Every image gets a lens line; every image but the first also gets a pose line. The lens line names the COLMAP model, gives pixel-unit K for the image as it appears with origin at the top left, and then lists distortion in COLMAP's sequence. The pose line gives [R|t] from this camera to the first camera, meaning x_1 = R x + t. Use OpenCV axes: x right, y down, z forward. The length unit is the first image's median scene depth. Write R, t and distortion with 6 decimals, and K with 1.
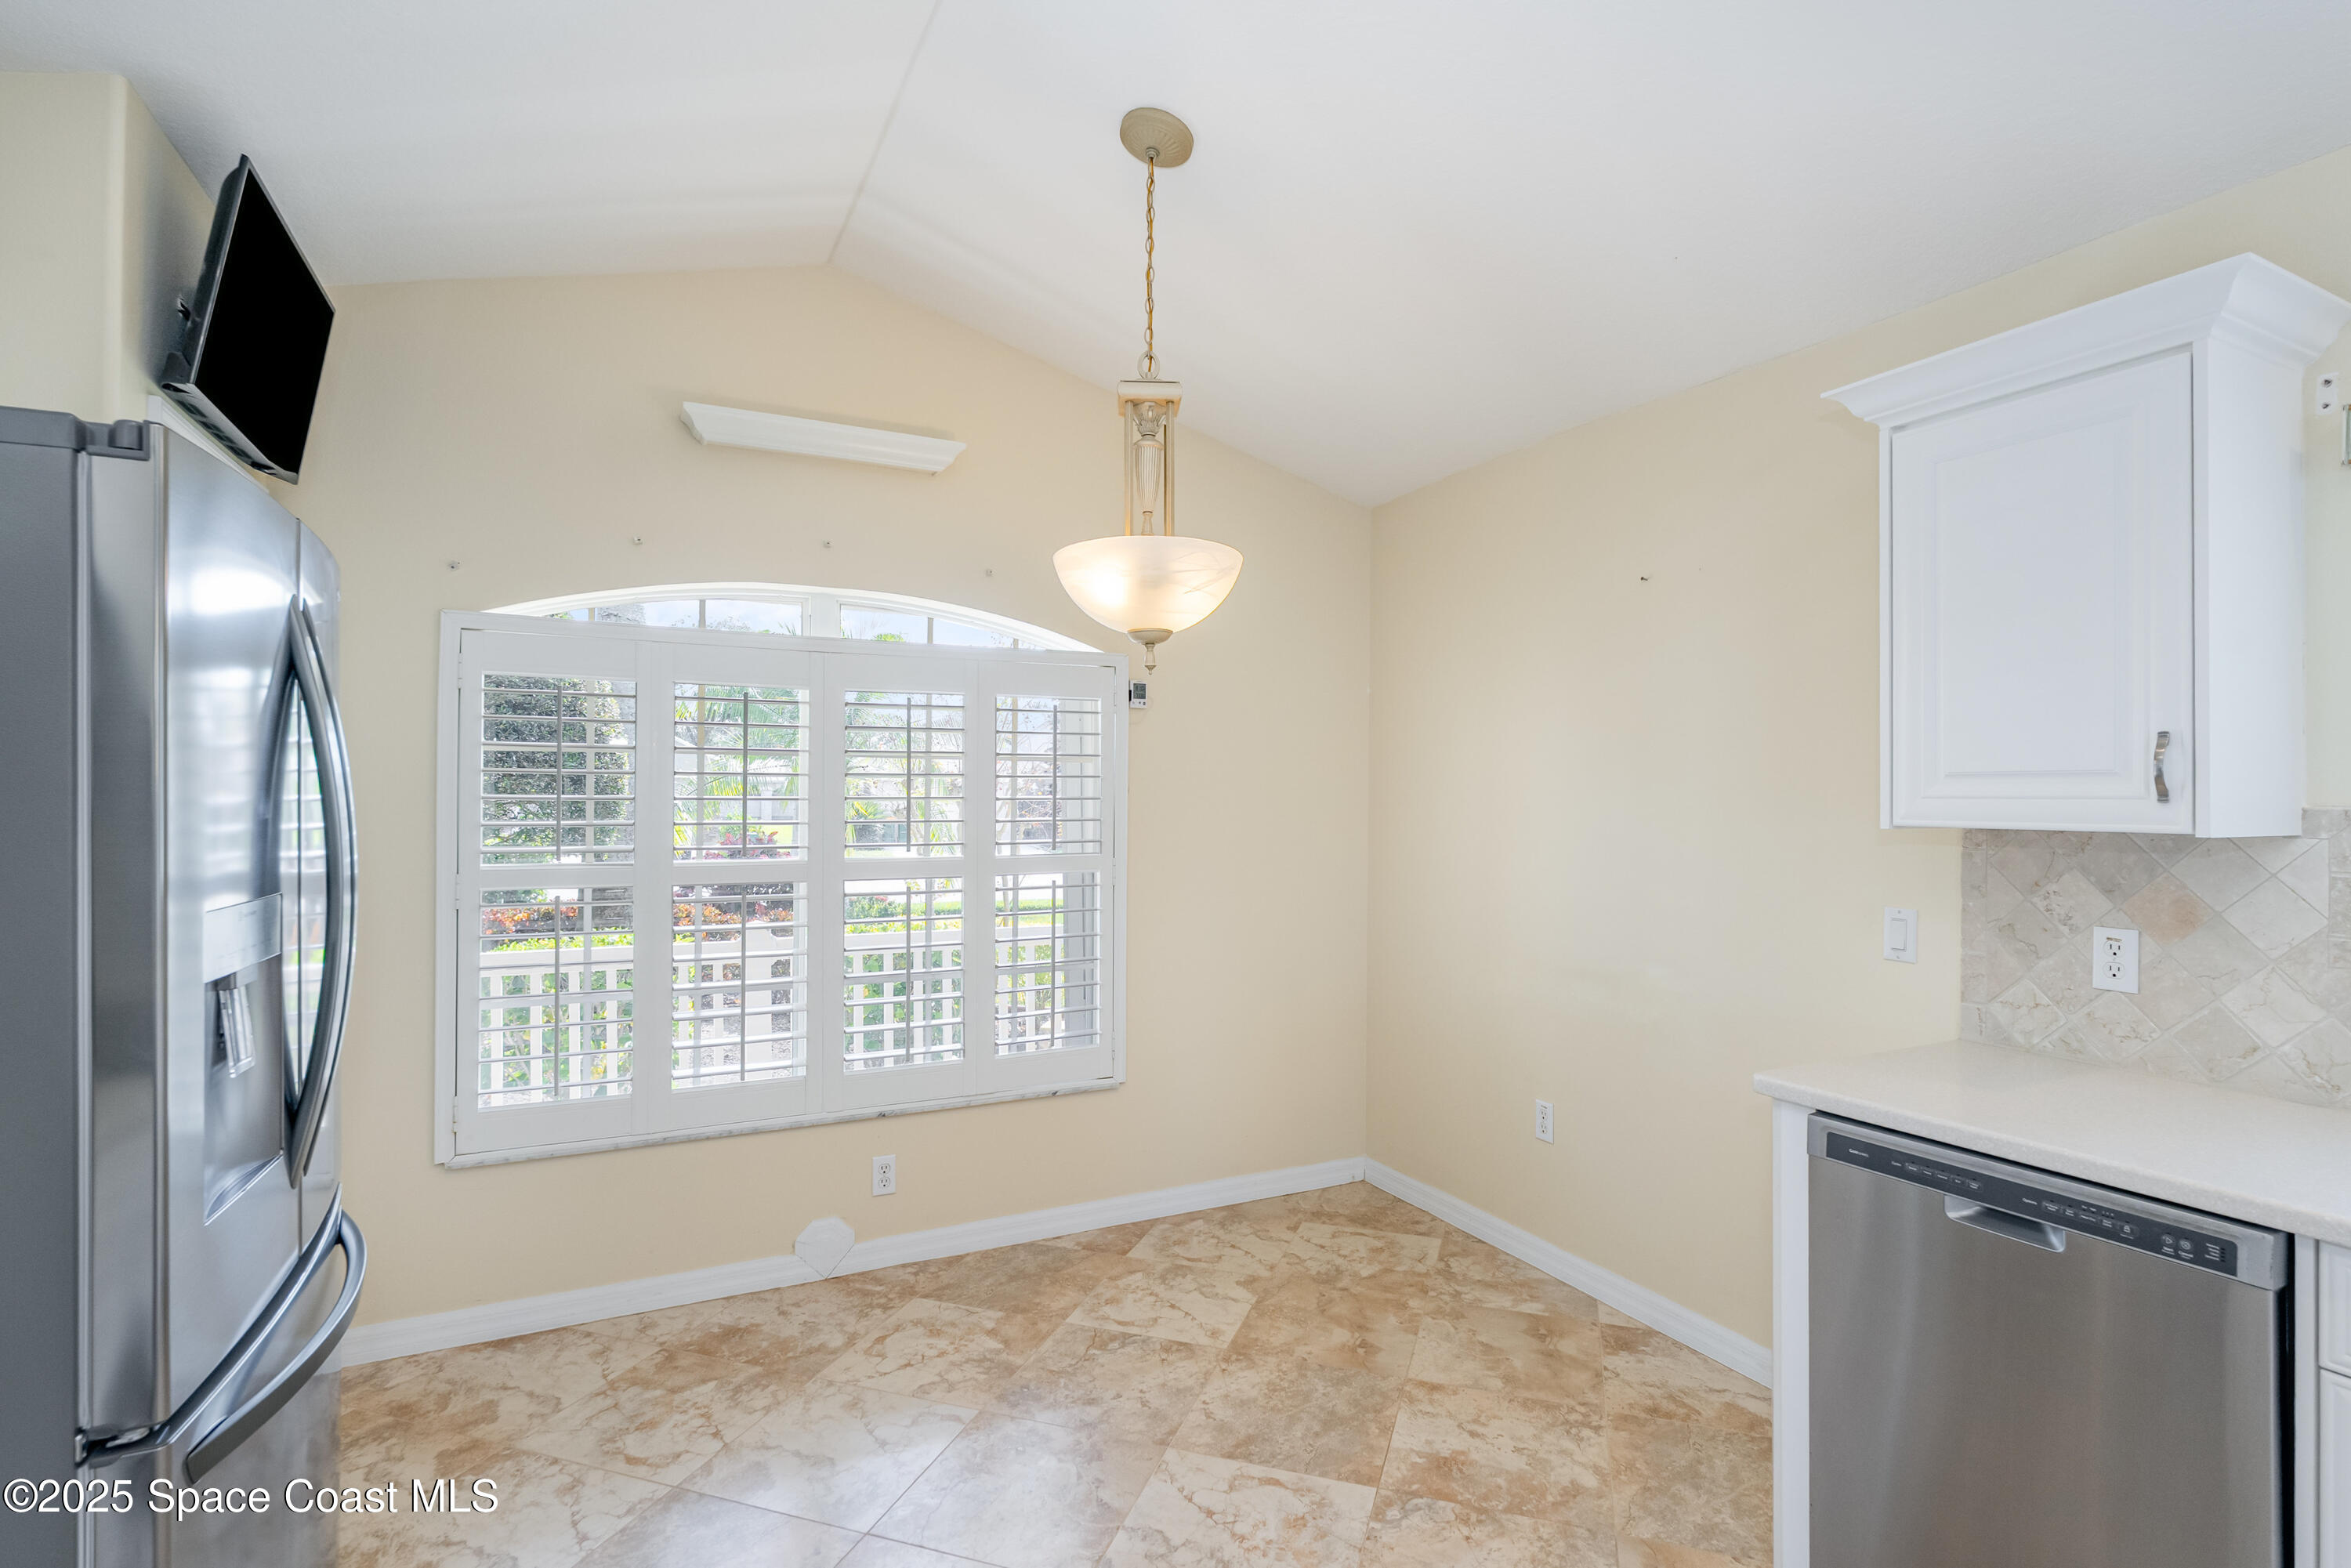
lens RADIAL K [[1071.1, 0, 1108.8], [0, 1071.1, 787.1], [0, 0, 1]] dist [-0.001255, -0.000896]
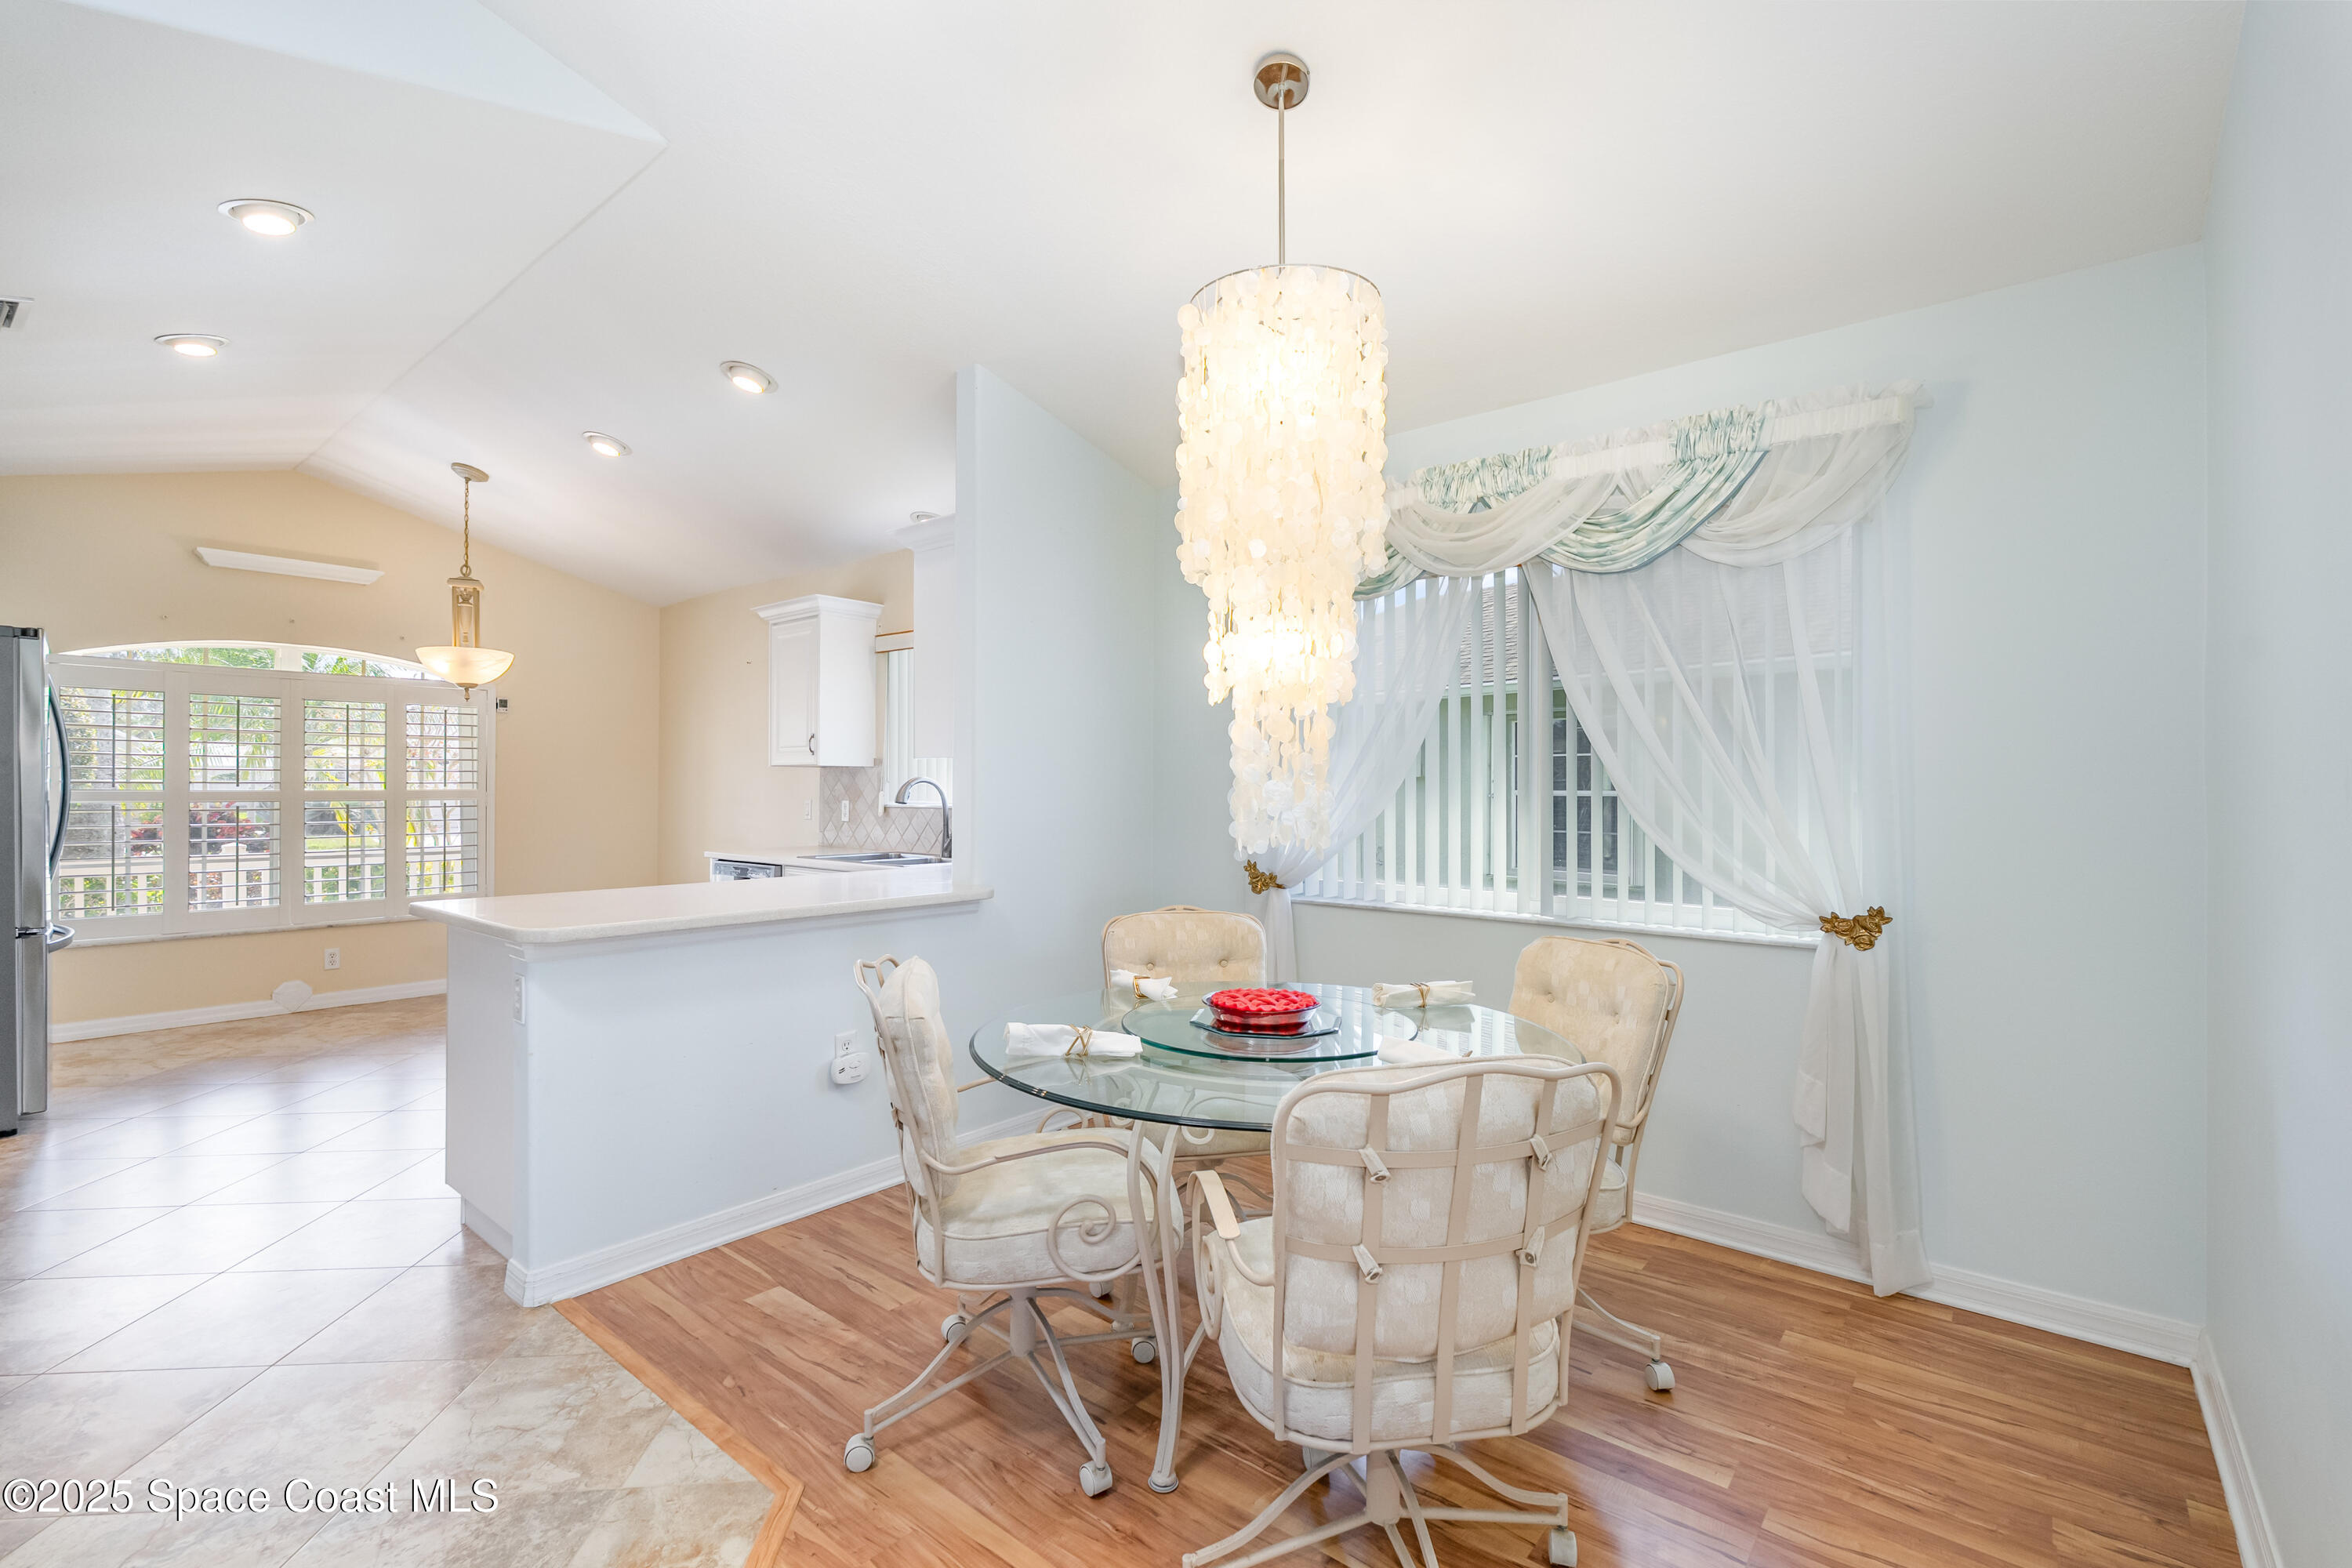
lens RADIAL K [[1037.3, 0, 1156.6], [0, 1037.3, 791.2], [0, 0, 1]] dist [-0.001455, -0.000785]
pose [[0.905340, -0.001003, 0.424687, 0.407911], [-0.003546, 0.999945, 0.009920, 0.057724], [-0.424673, -0.010487, 0.905286, -1.565607]]
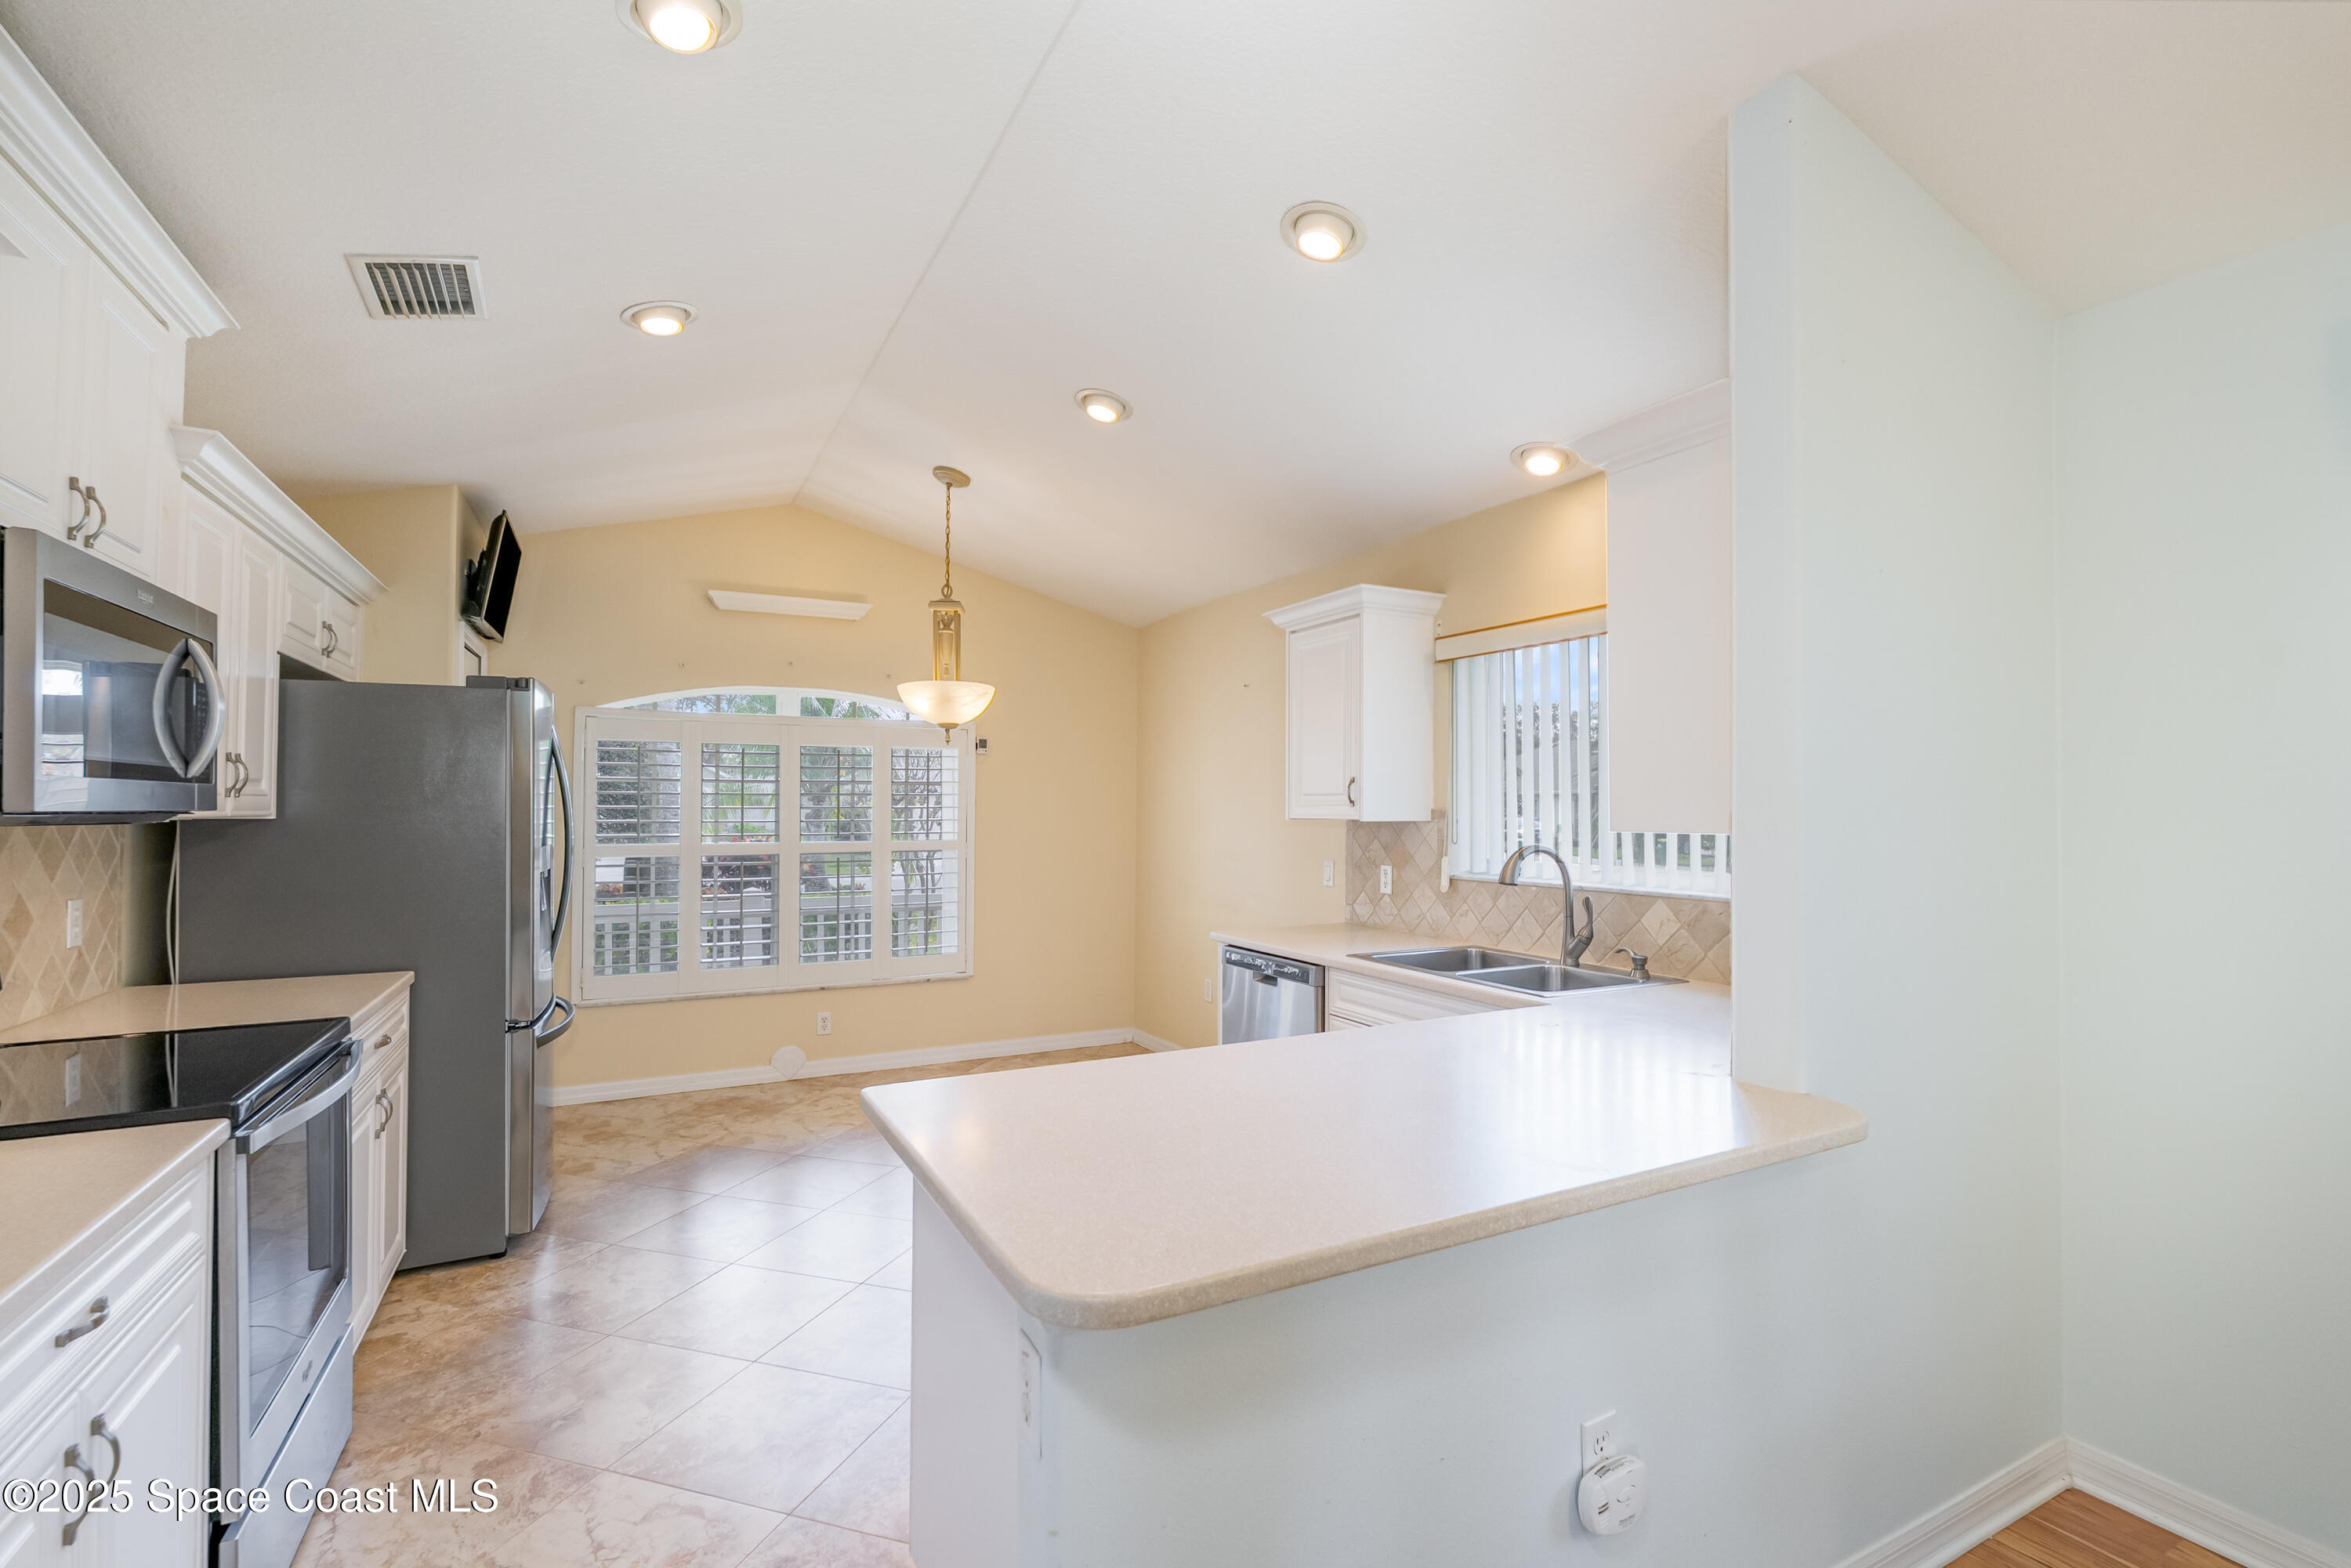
lens RADIAL K [[1036.8, 0, 1173.2], [0, 1036.8, 796.9], [0, 0, 1]] dist [-0.001455, -0.000785]
pose [[0.998085, -0.001344, 0.061848, 0.313312], [0.001468, 0.999997, -0.001952, -0.002694], [-0.061846, 0.002039, 0.998084, -0.887399]]
